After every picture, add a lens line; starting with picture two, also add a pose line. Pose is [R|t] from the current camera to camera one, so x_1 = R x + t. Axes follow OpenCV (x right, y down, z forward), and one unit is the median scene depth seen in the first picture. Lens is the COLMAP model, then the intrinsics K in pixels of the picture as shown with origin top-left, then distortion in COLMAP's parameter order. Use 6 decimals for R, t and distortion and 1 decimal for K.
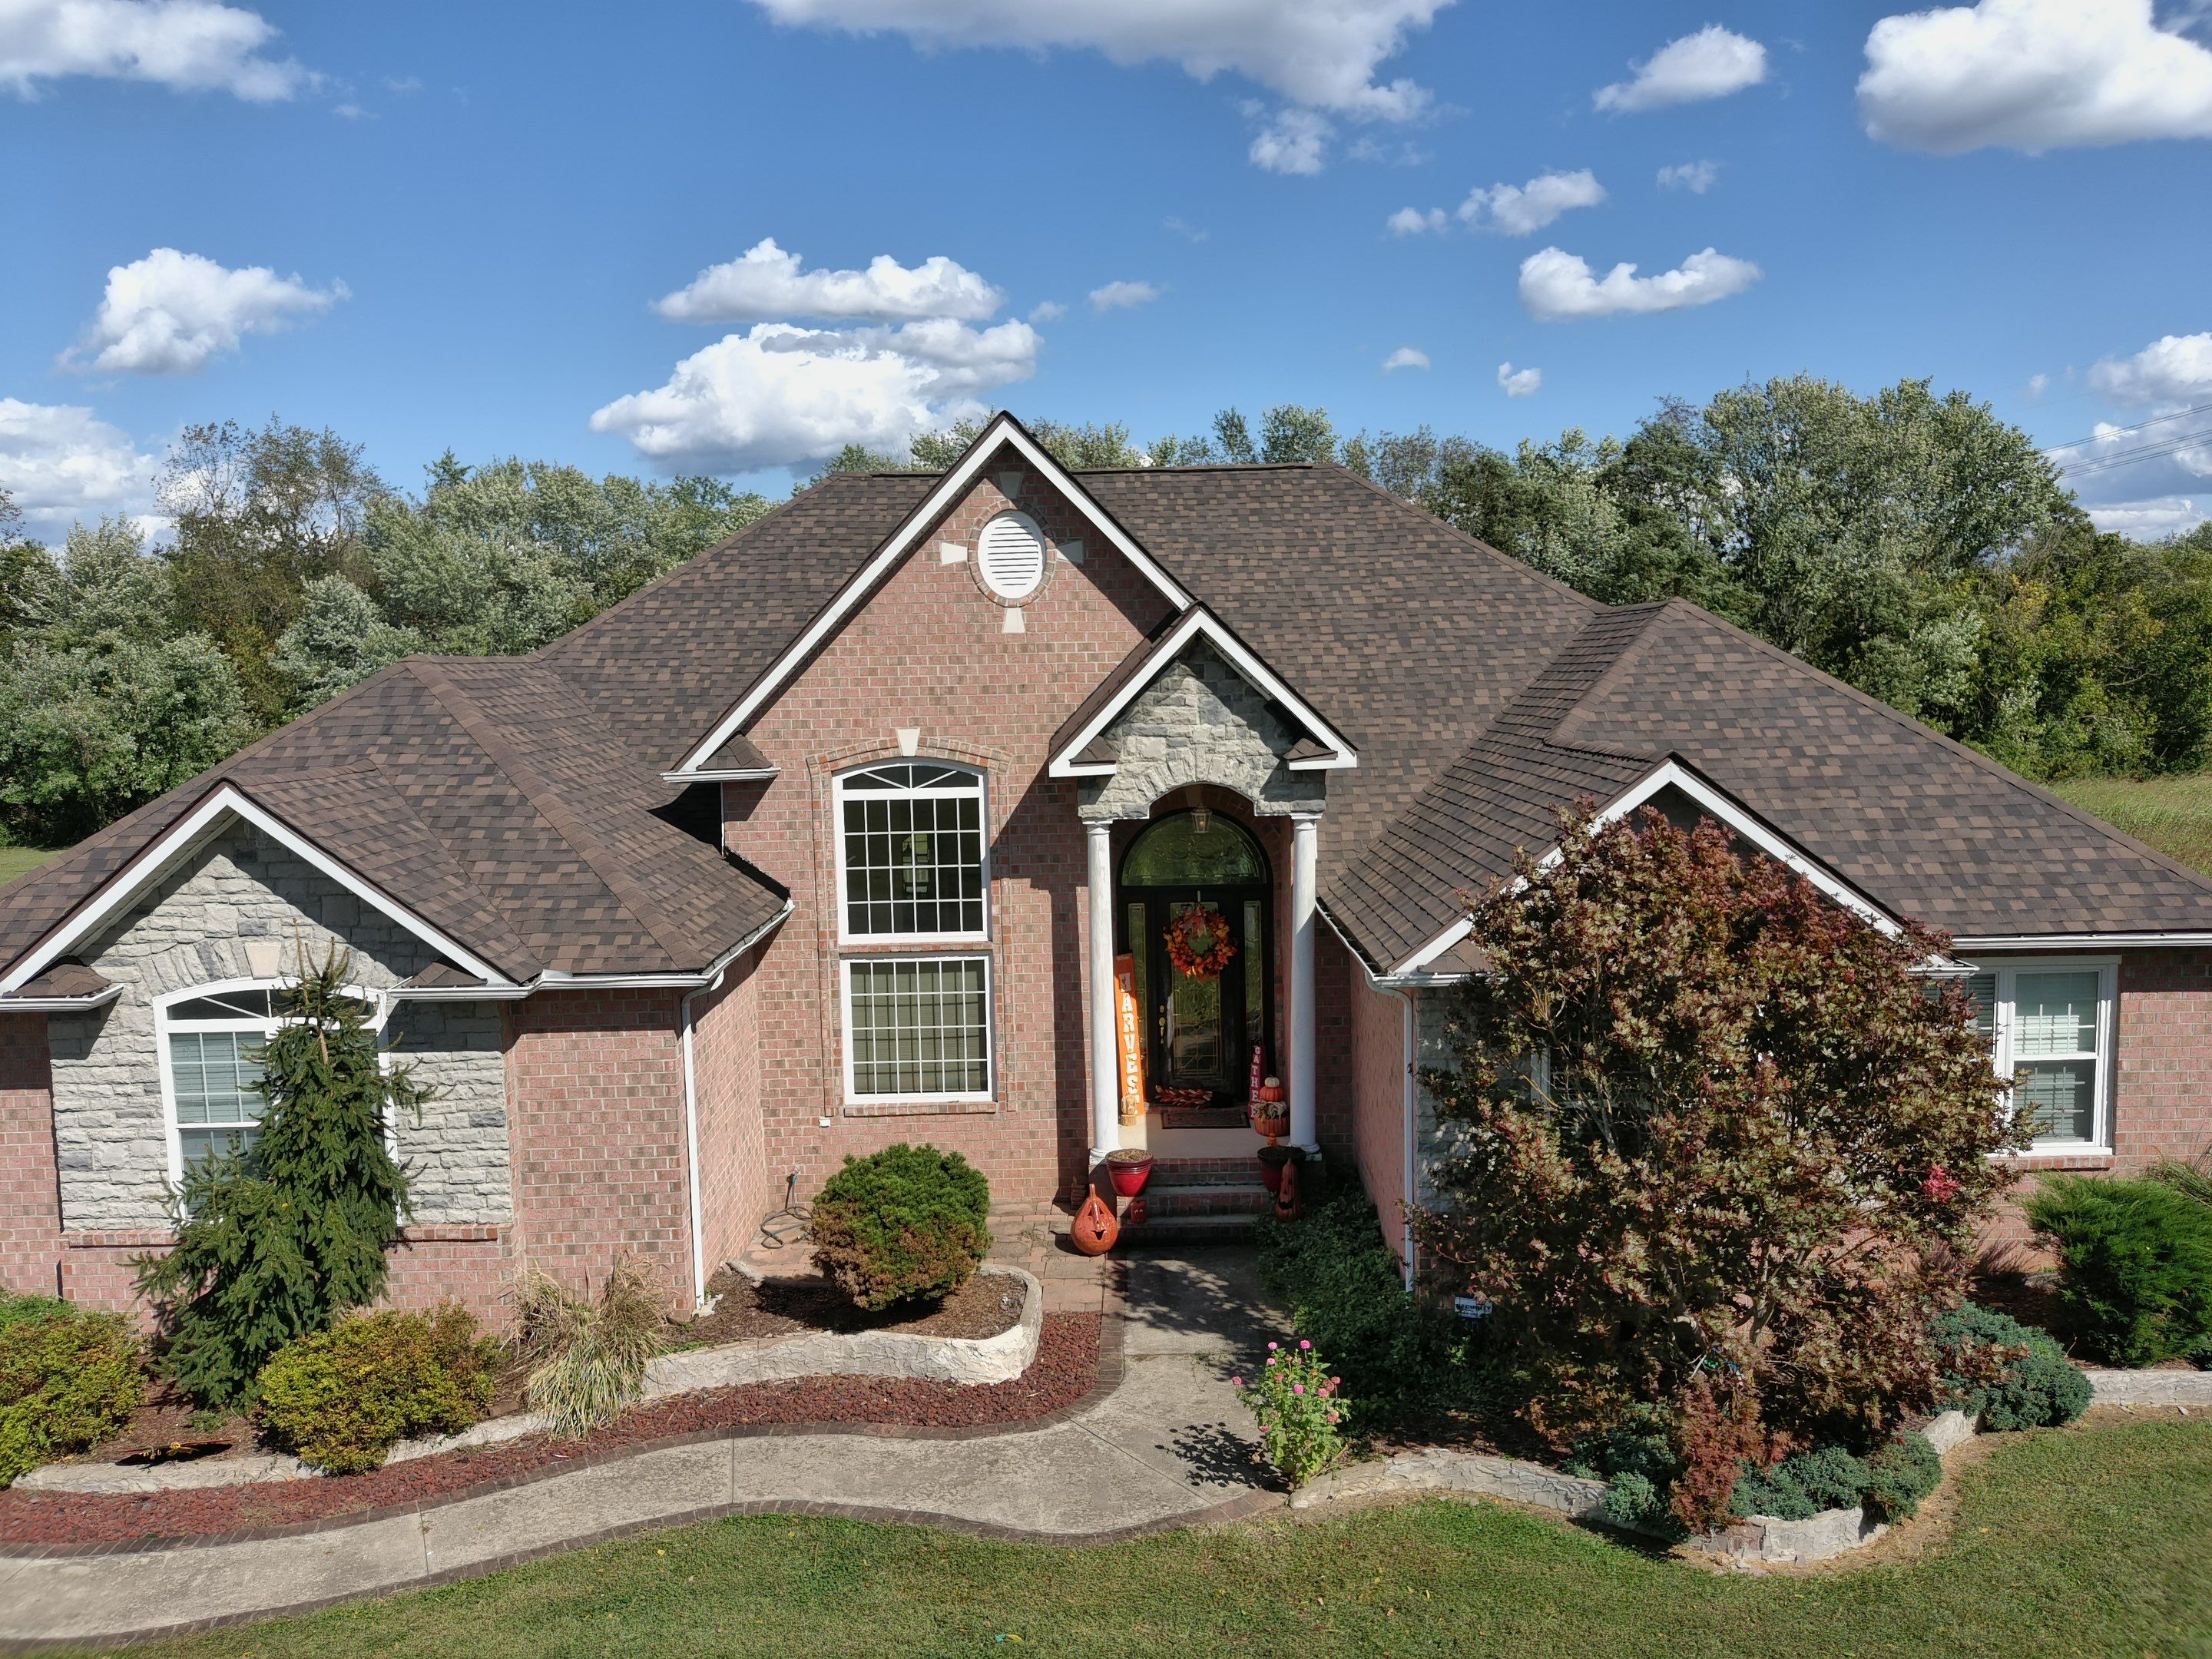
lens RADIAL K [[1658.3, 0, 1106.9], [0, 1658.3, 843.4], [0, 0, 1]] dist [0.072980, -0.081746]
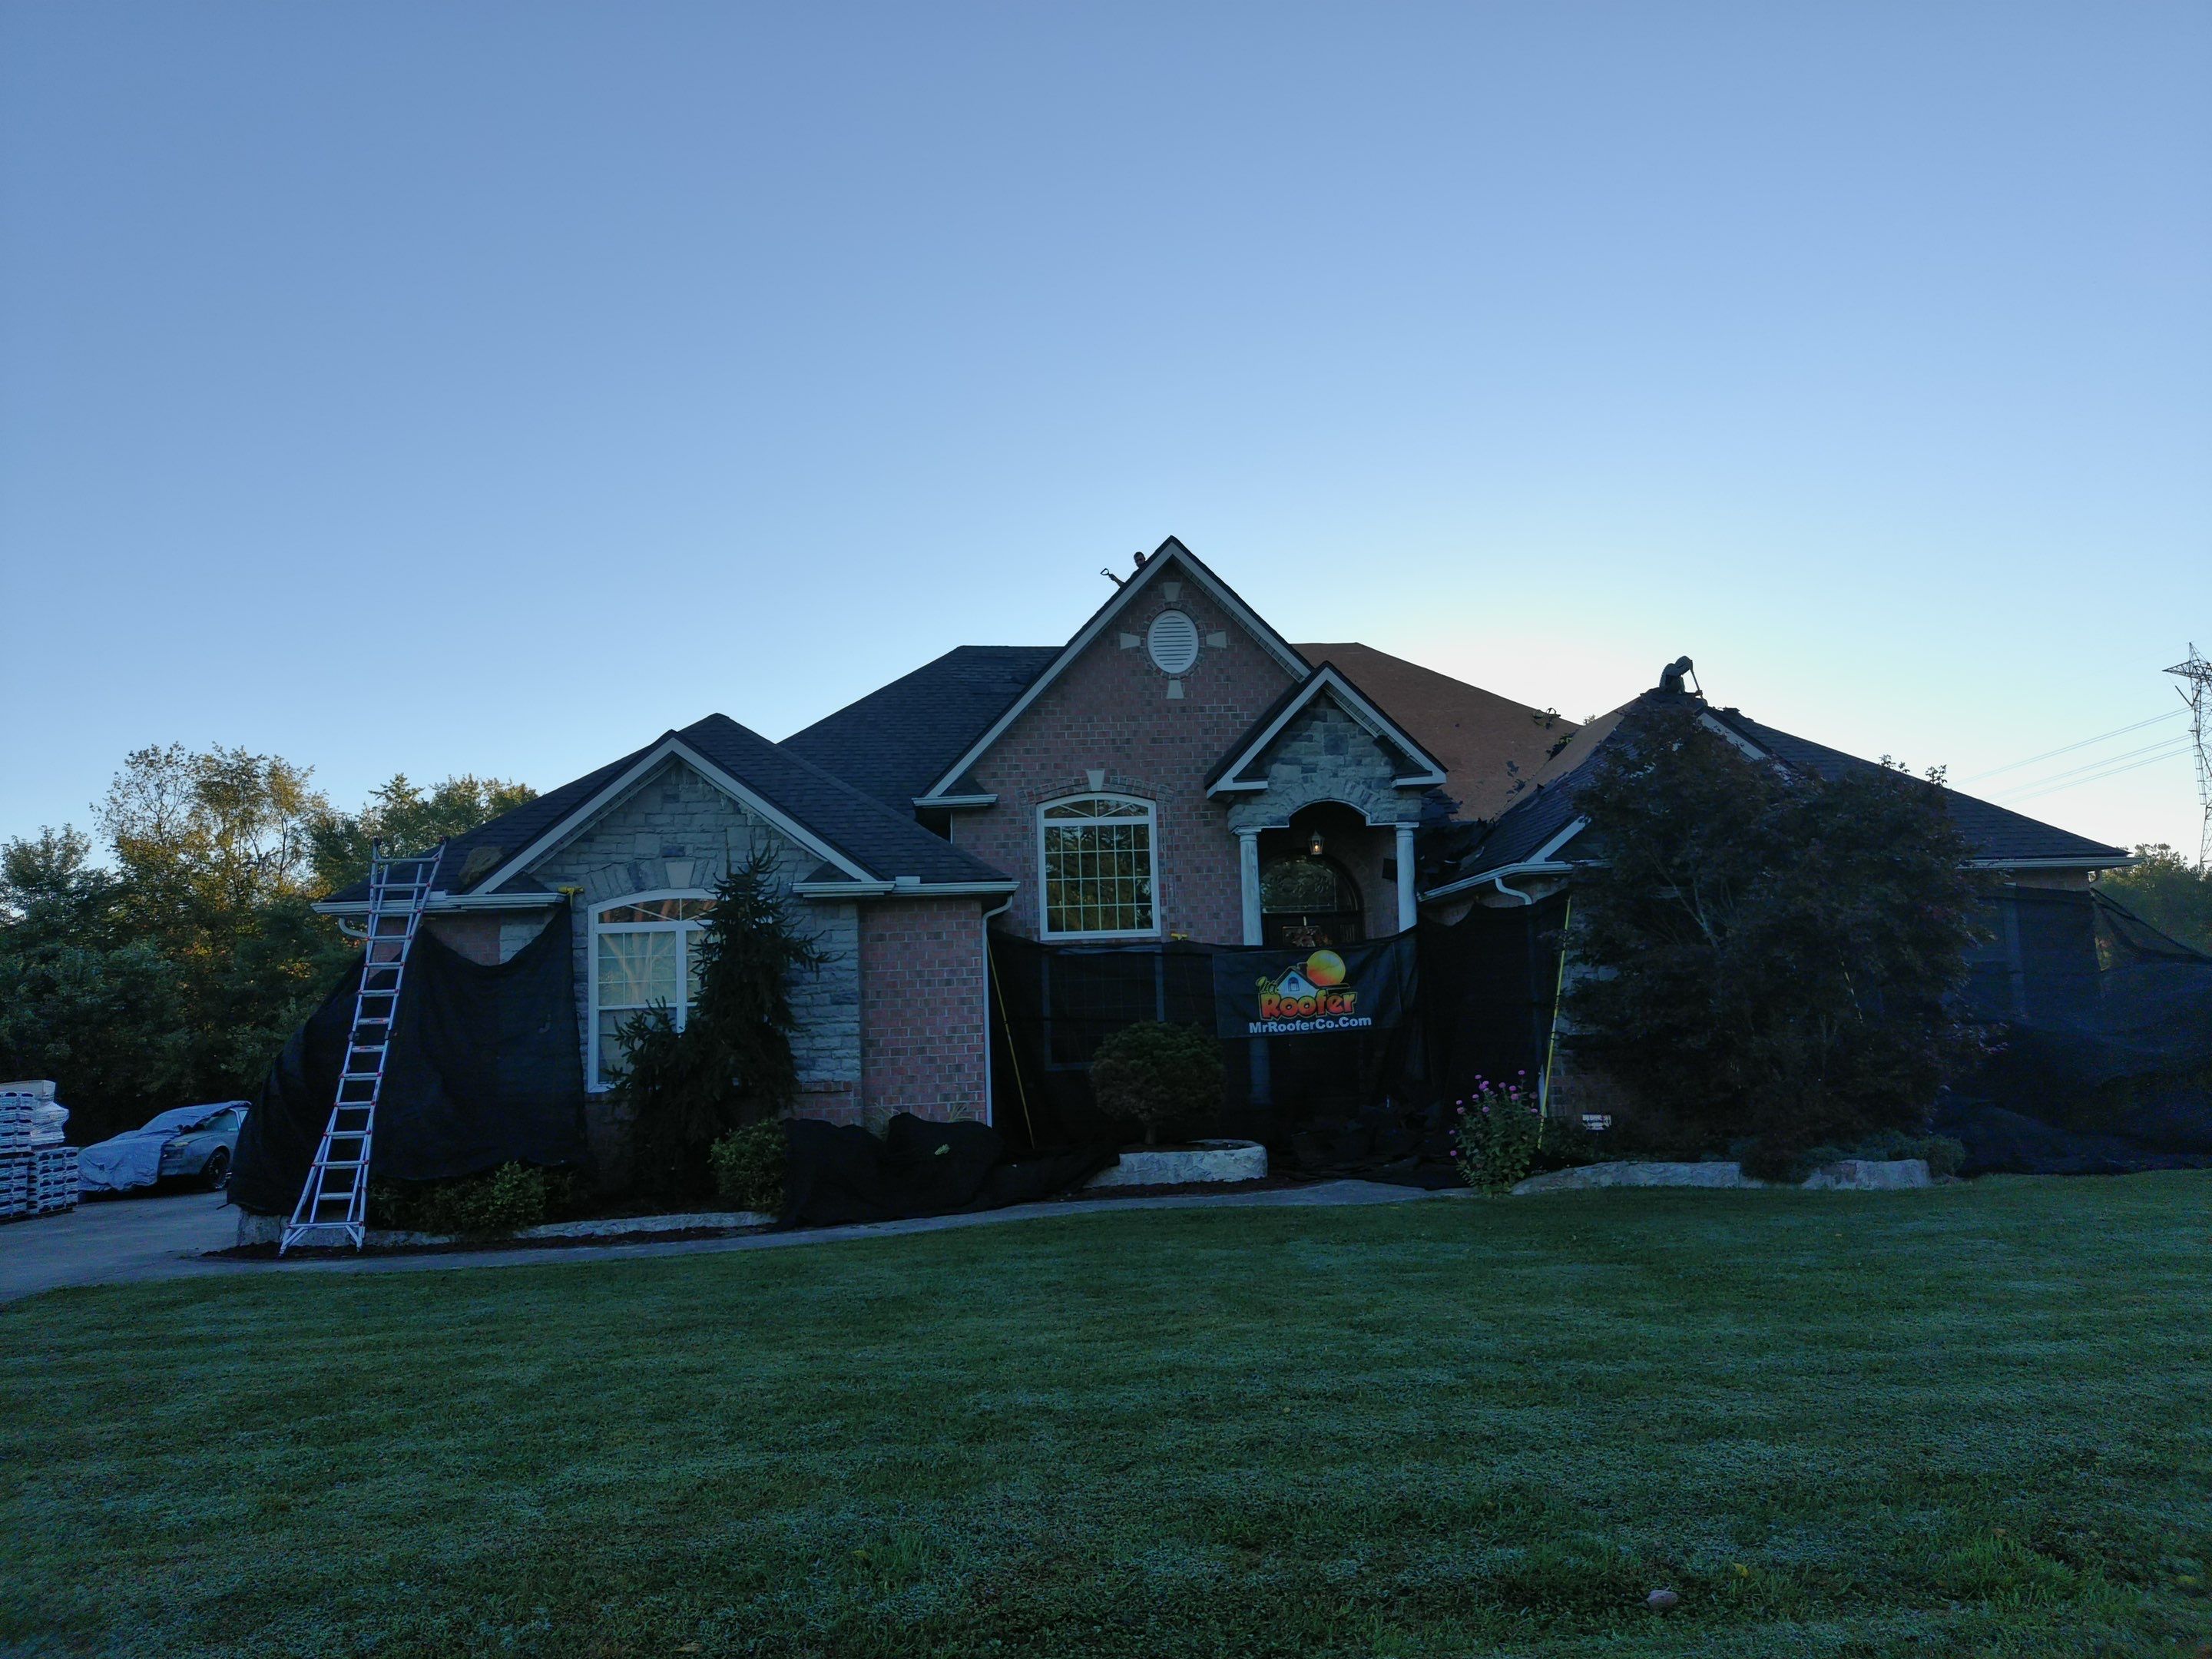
lens RADIAL K [[1658.3, 0, 1105.9], [0, 1658.3, 842.0], [0, 0, 1]] dist [0.072980, -0.081746]
pose [[0.995342, -0.003779, 0.096338, -0.245553], [0.025968, 0.972811, -0.230138, 0.294445], [-0.092849, 0.231568, 0.968378, -0.251825]]
